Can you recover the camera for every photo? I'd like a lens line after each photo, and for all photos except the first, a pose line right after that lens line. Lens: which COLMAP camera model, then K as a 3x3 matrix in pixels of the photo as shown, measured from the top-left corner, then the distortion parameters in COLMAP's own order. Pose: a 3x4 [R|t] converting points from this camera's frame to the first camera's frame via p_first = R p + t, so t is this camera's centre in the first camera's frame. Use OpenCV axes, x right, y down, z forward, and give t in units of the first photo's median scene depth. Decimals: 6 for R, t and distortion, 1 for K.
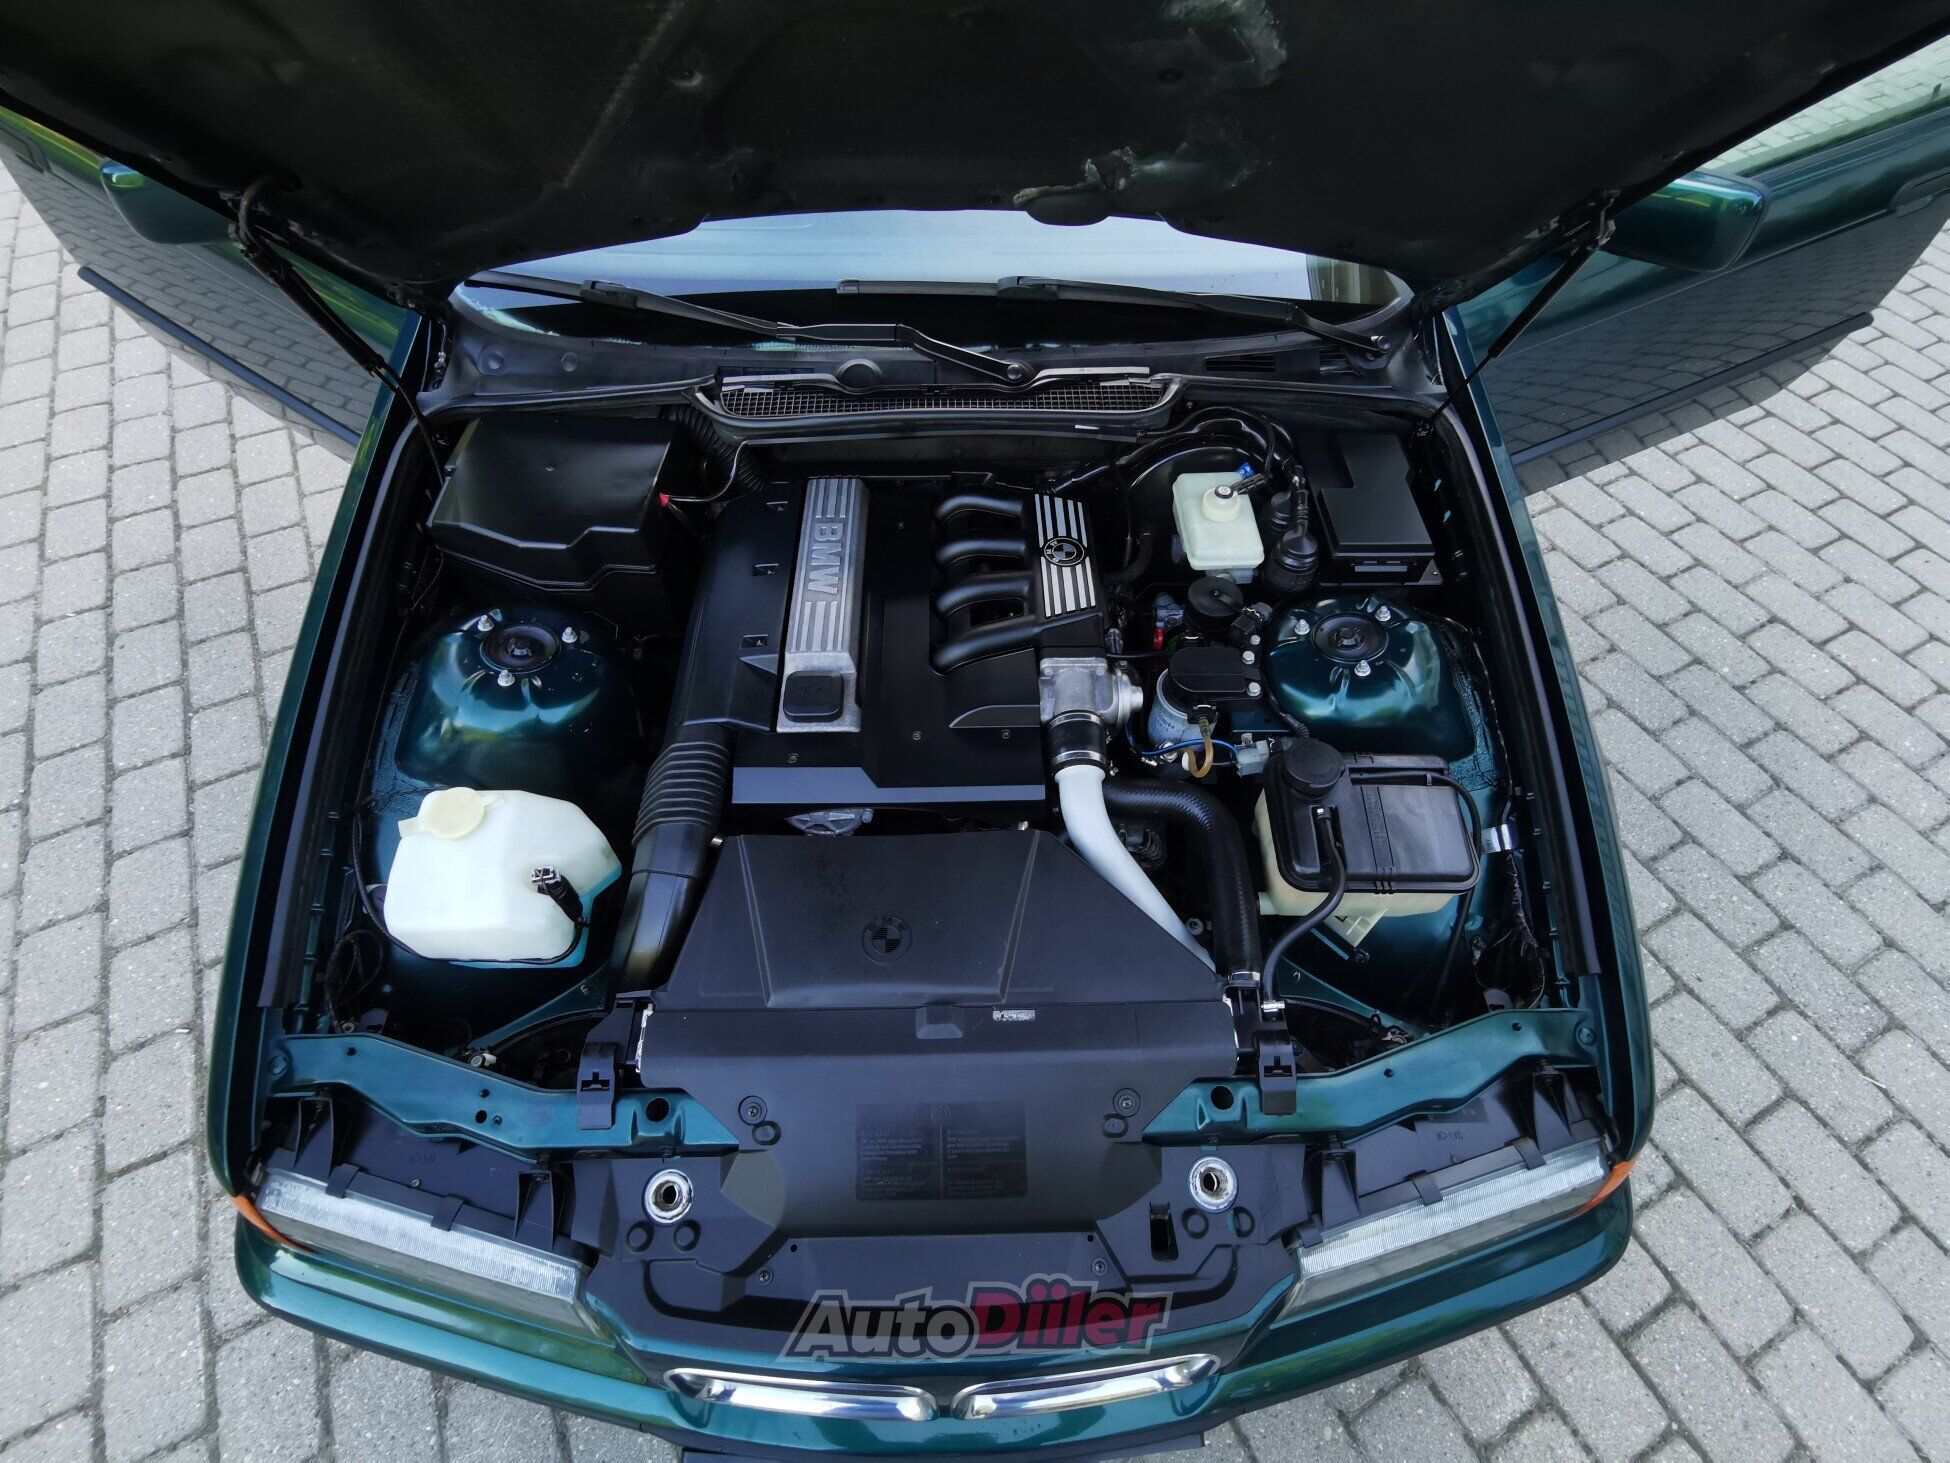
lens RADIAL K [[927.2, 0, 975.0], [0, 927.2, 731.5], [0, 0, 1]] dist [-0.005962, -0.000728]
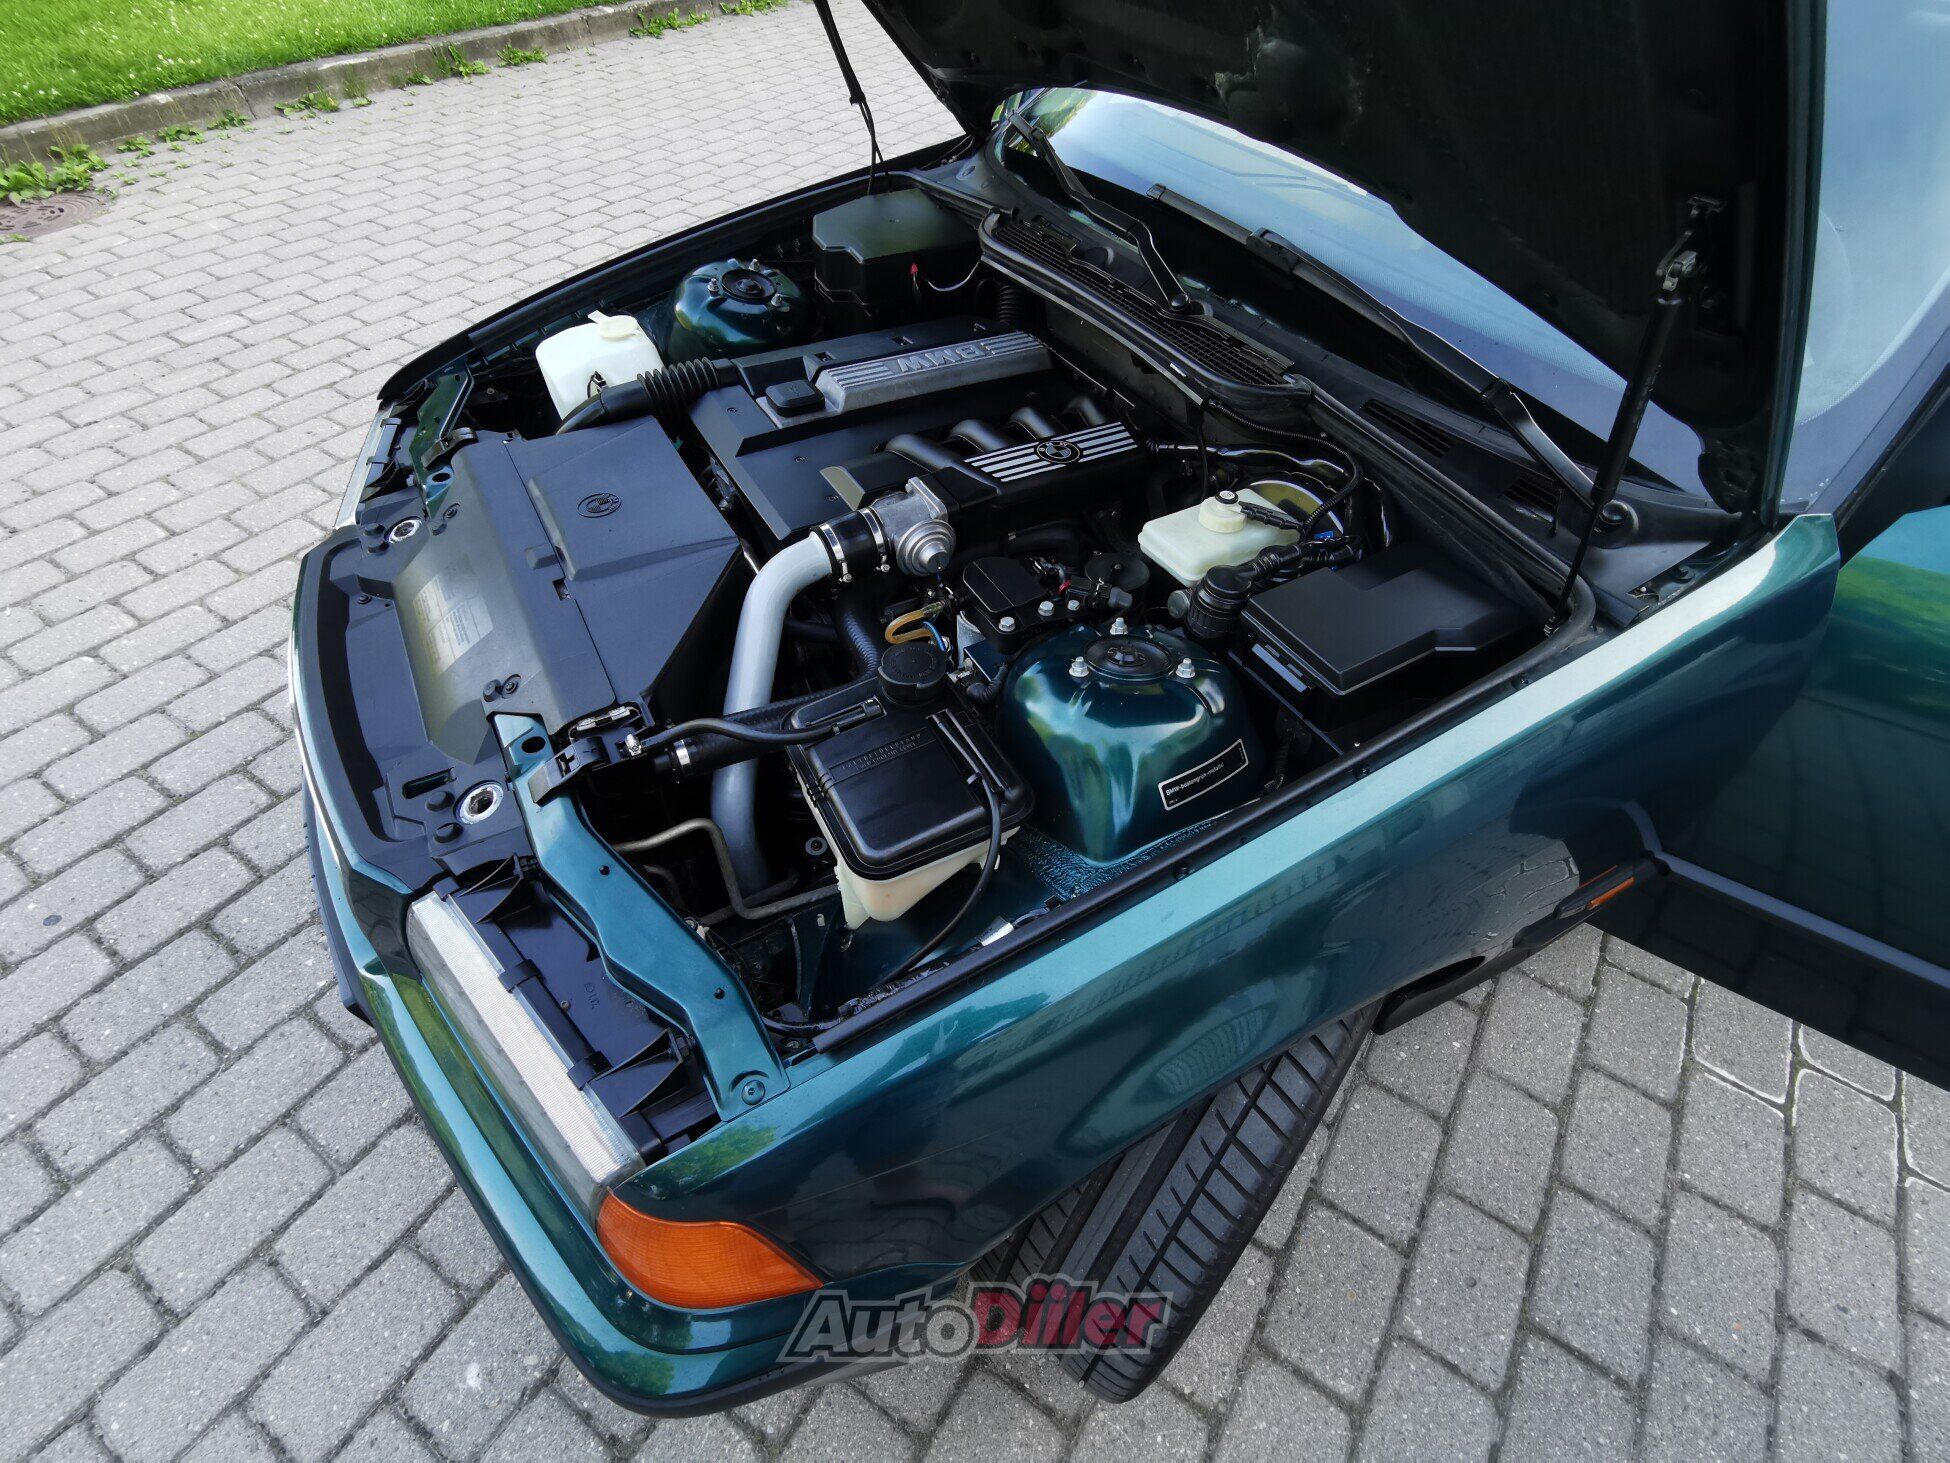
lens RADIAL K [[927.2, 0, 975.0], [0, 927.2, 731.5], [0, 0, 1]] dist [-0.005962, -0.000728]
pose [[0.476967, 0.633543, -0.609201, 0.822930], [-0.726084, 0.674605, 0.133081, -0.067023], [0.495283, 0.378856, 0.781769, 0.337177]]
